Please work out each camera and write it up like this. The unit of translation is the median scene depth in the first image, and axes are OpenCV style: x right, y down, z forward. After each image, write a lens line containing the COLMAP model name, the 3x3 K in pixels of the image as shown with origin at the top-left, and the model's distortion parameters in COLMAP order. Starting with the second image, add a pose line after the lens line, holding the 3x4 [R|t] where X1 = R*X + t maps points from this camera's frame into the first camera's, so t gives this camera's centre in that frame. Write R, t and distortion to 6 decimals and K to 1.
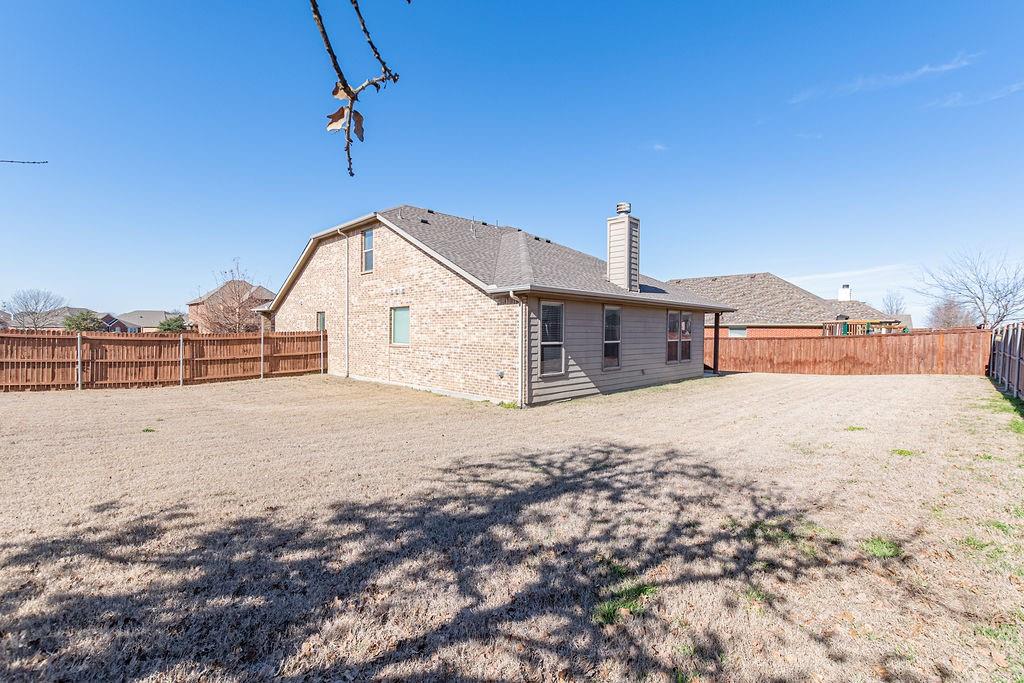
lens RADIAL K [[445.5, 0, 511.7], [0, 445.5, 337.9], [0, 0, 1]] dist [0.000735, -0.000135]
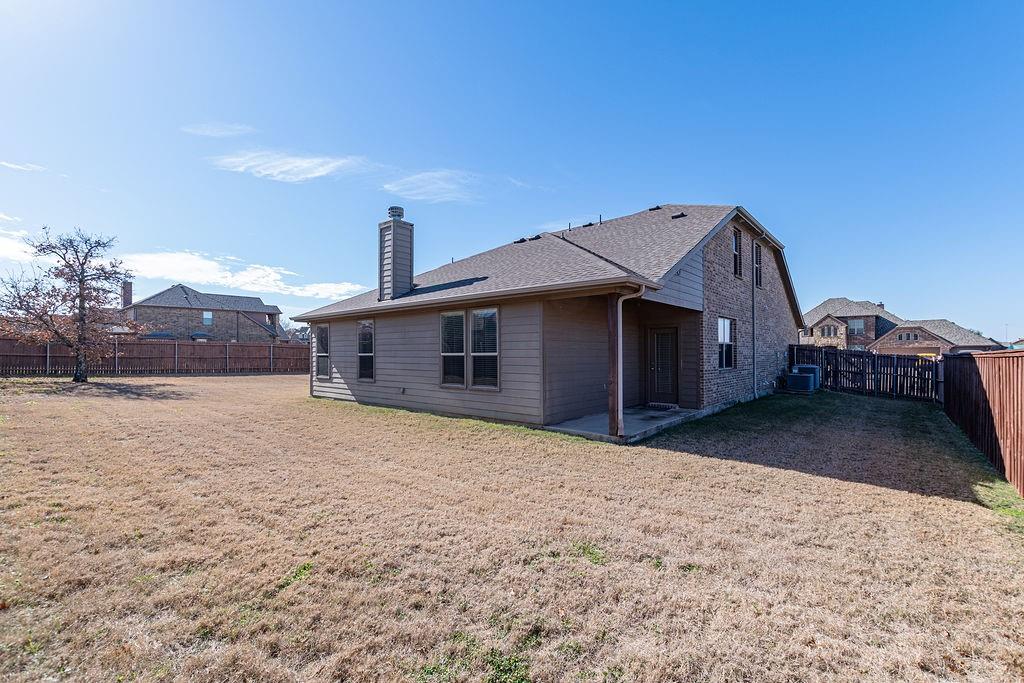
lens RADIAL K [[445.5, 0, 511.5], [0, 445.5, 348.3], [0, 0, 1]] dist [0.000735, -0.000135]
pose [[0.072475, -0.018349, -0.997201, 1.309637], [-0.012031, 0.999742, -0.019270, 0.010373], [0.997298, 0.013394, 0.072236, 1.292623]]
